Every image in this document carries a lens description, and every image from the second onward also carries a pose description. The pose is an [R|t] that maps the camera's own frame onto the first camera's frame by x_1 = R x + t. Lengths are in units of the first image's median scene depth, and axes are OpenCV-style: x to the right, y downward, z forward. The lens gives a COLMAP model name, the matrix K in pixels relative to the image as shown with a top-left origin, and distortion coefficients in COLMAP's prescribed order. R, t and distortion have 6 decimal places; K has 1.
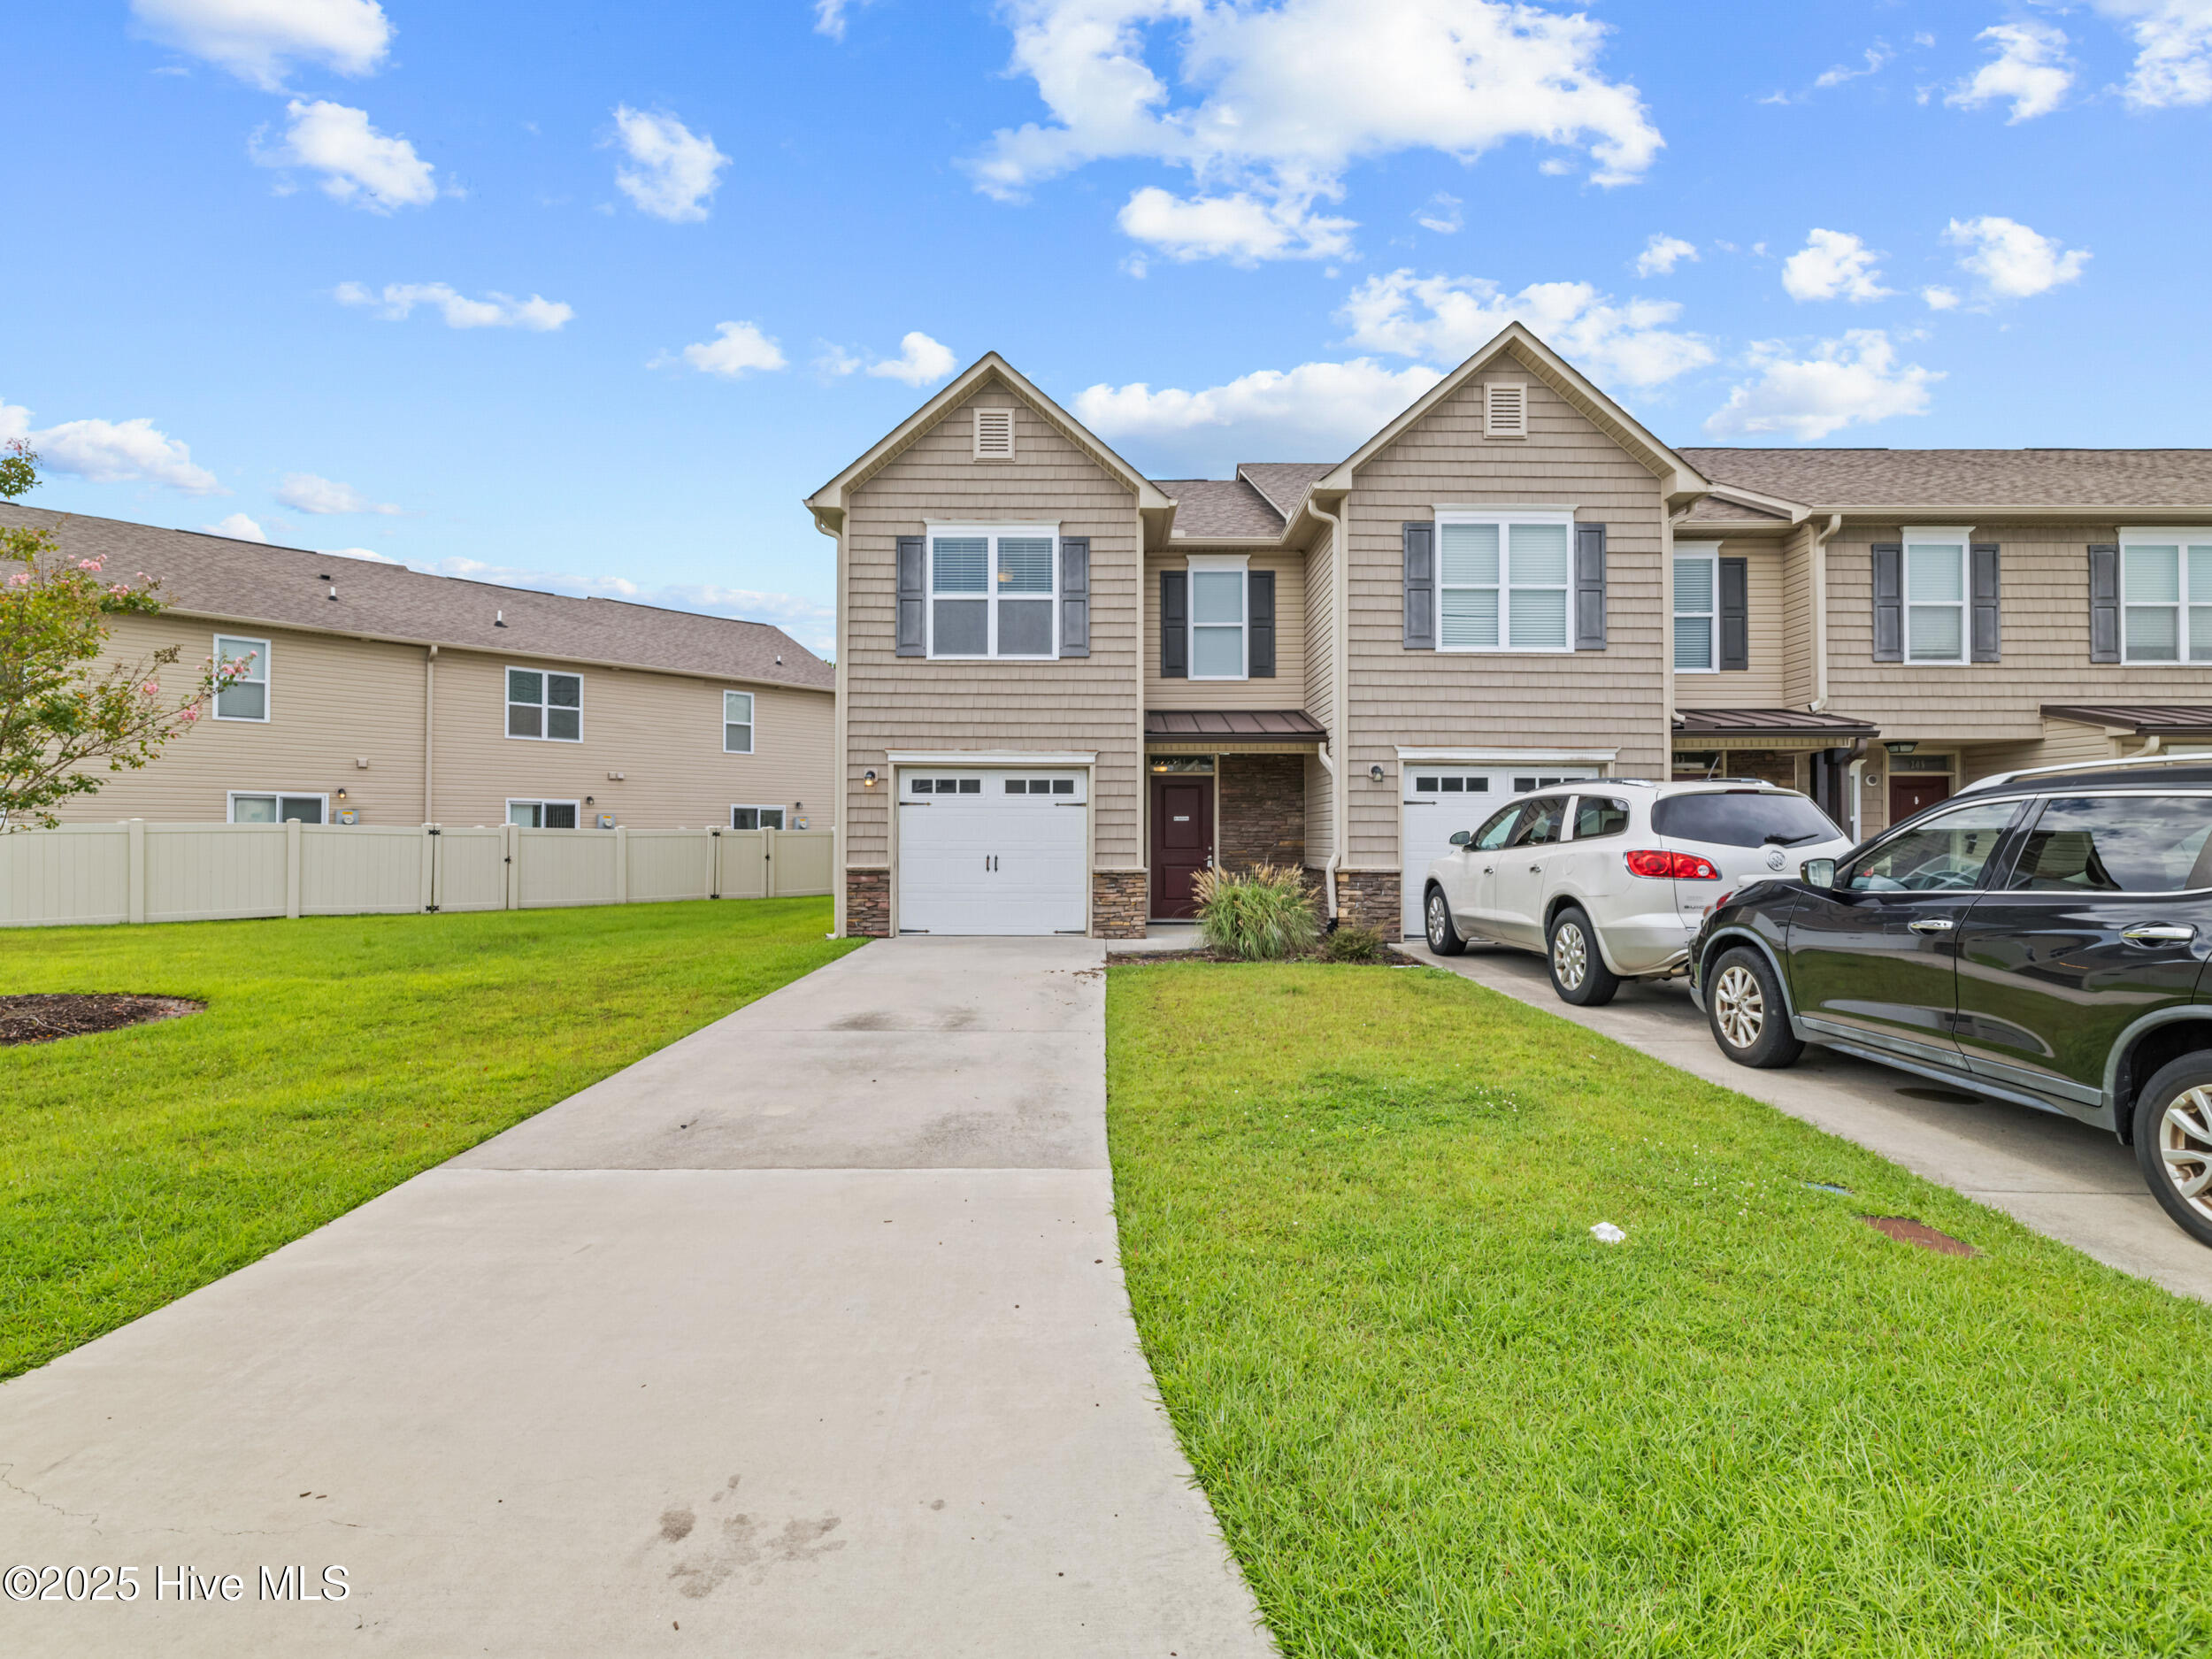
lens RADIAL K [[976.7, 0, 1028.0], [0, 976.7, 828.3], [0, 0, 1]] dist [0.000612, 0.000340]
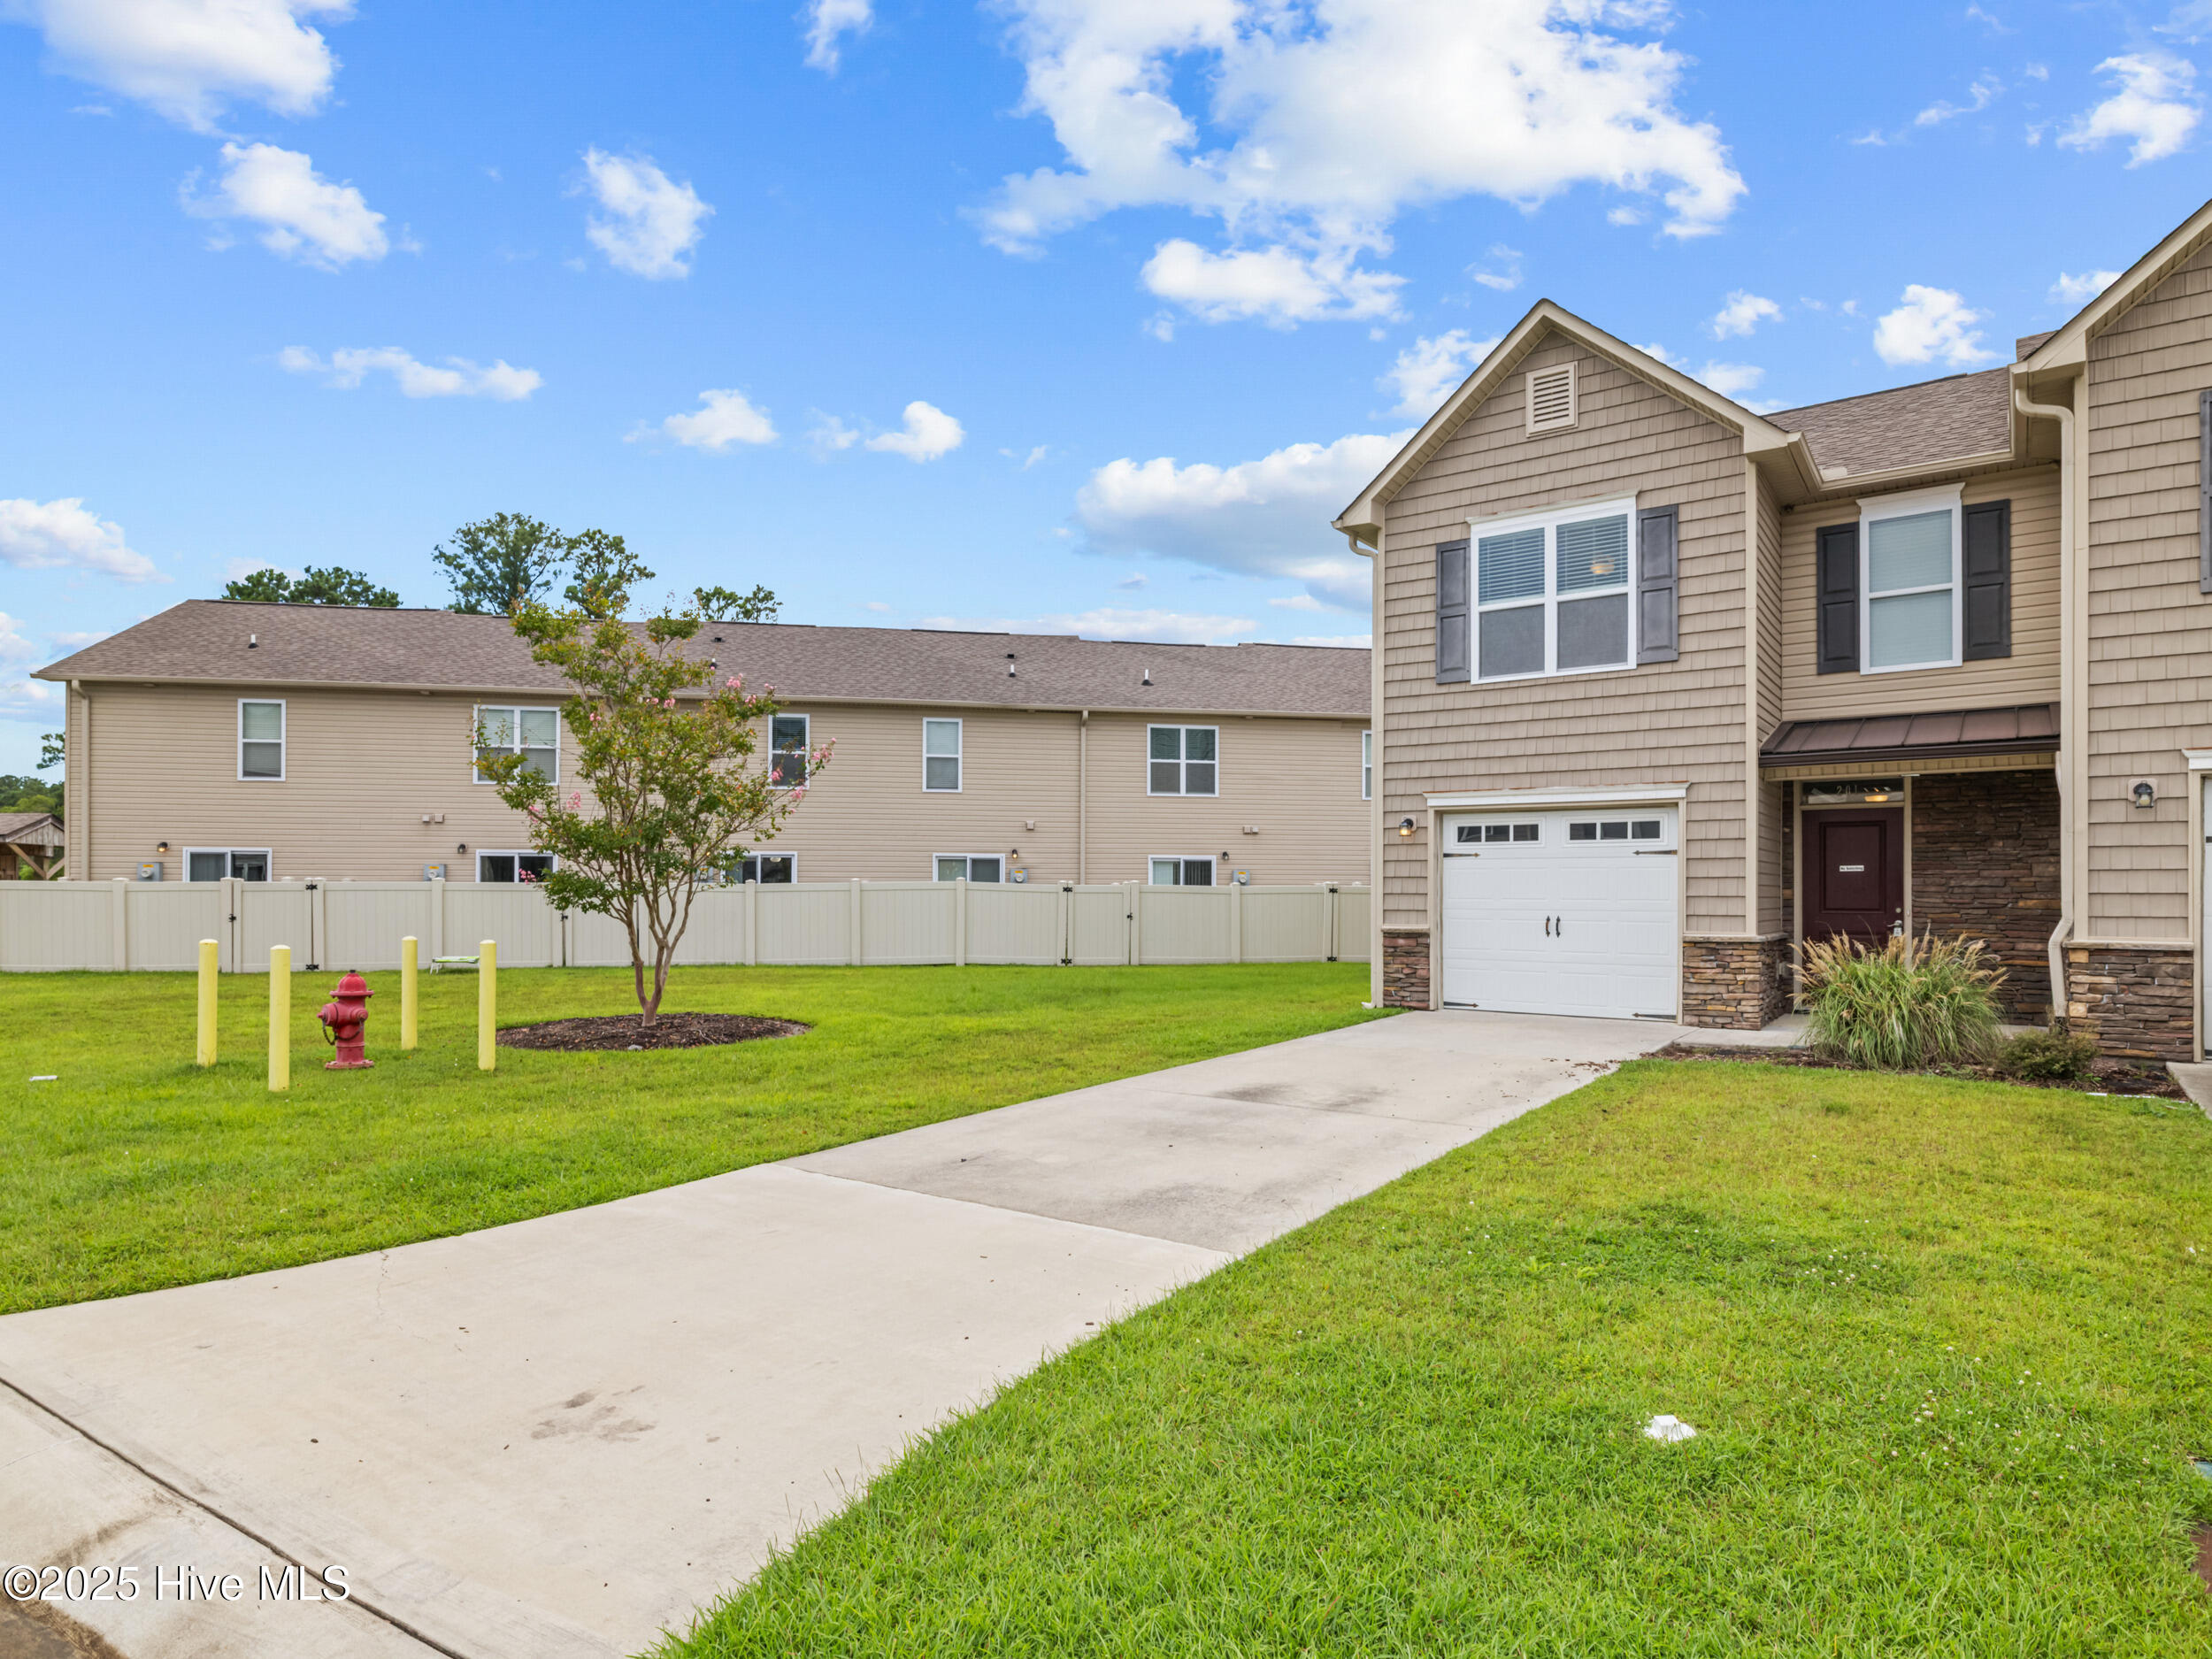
lens RADIAL K [[1150.9, 0, 1177.0], [0, 1150.9, 888.9], [0, 0, 1]] dist [0.001710, -0.000592]
pose [[0.844733, -0.002430, -0.535182, 0.214463], [0.005107, 0.999981, 0.003522, -0.000275], [0.535163, -0.005708, 0.844730, 0.019673]]
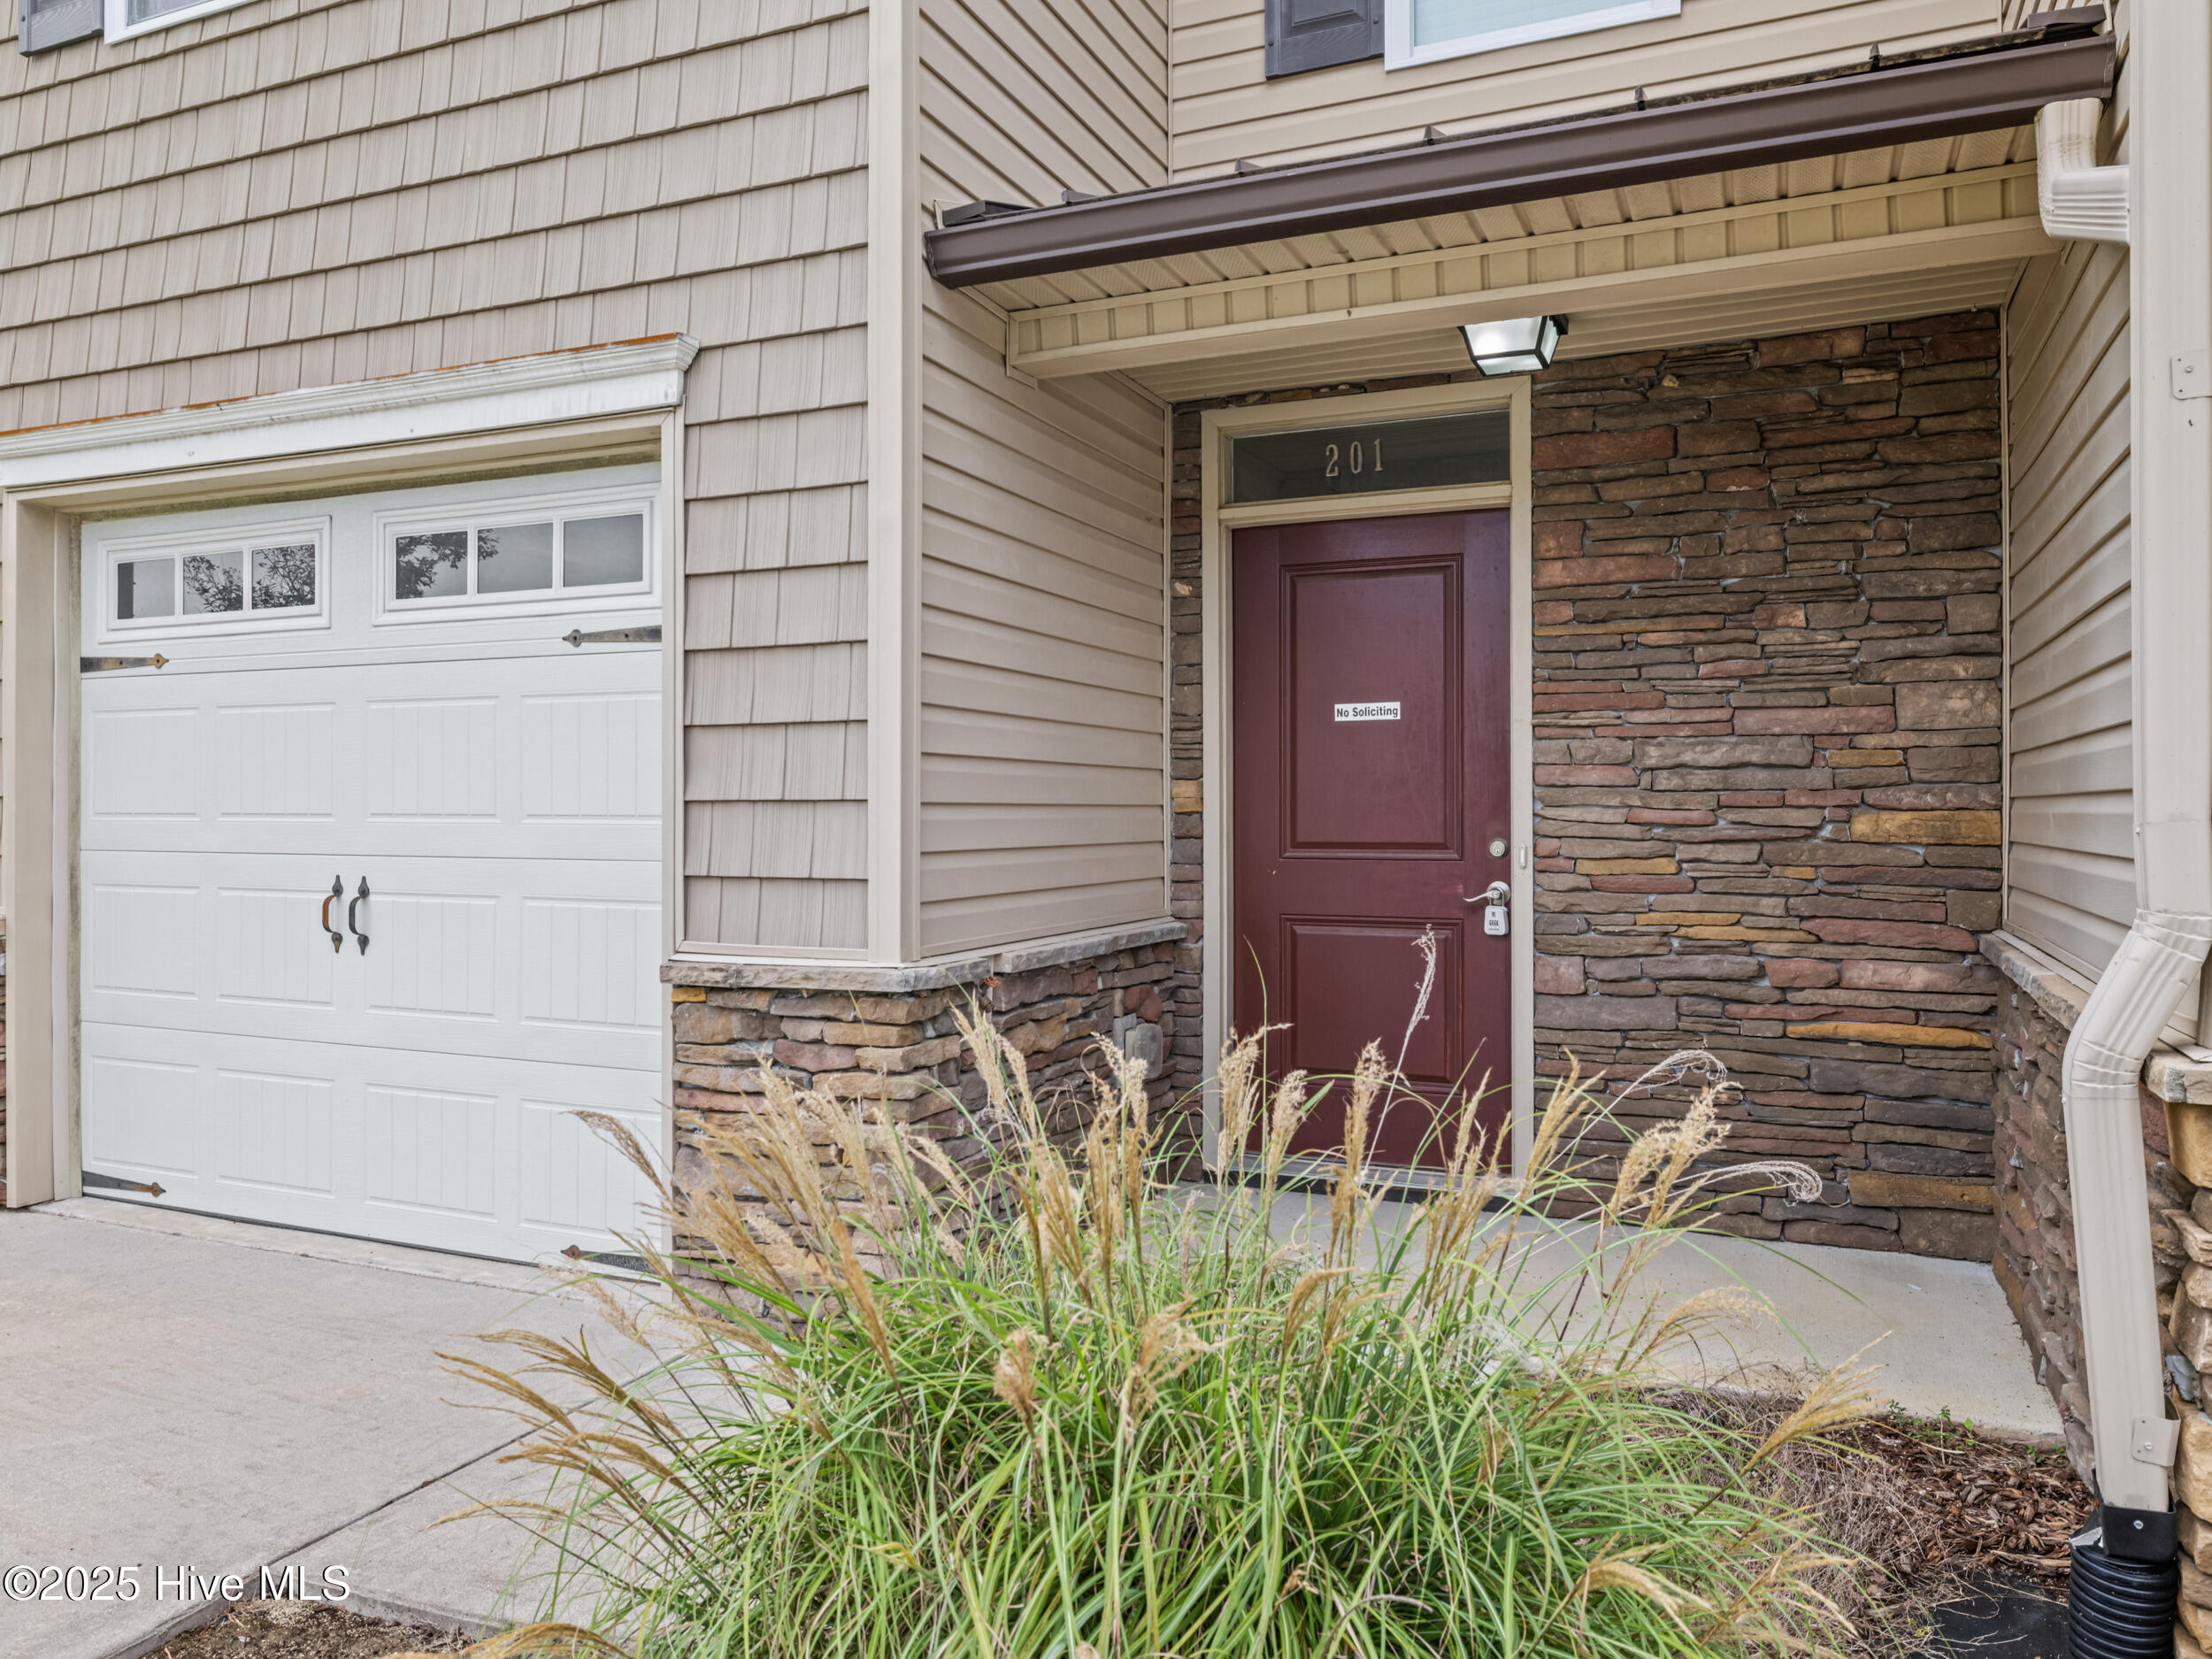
lens RADIAL K [[1375.1, 0, 1176.2], [0, 1375.1, 809.5], [0, 0, 1]] dist [0.001121, -0.001058]
pose [[0.937209, -0.003476, -0.348751, 0.252687], [0.005609, 0.999971, 0.005105, 0.011631], [0.348723, -0.006741, 0.937202, 0.778001]]
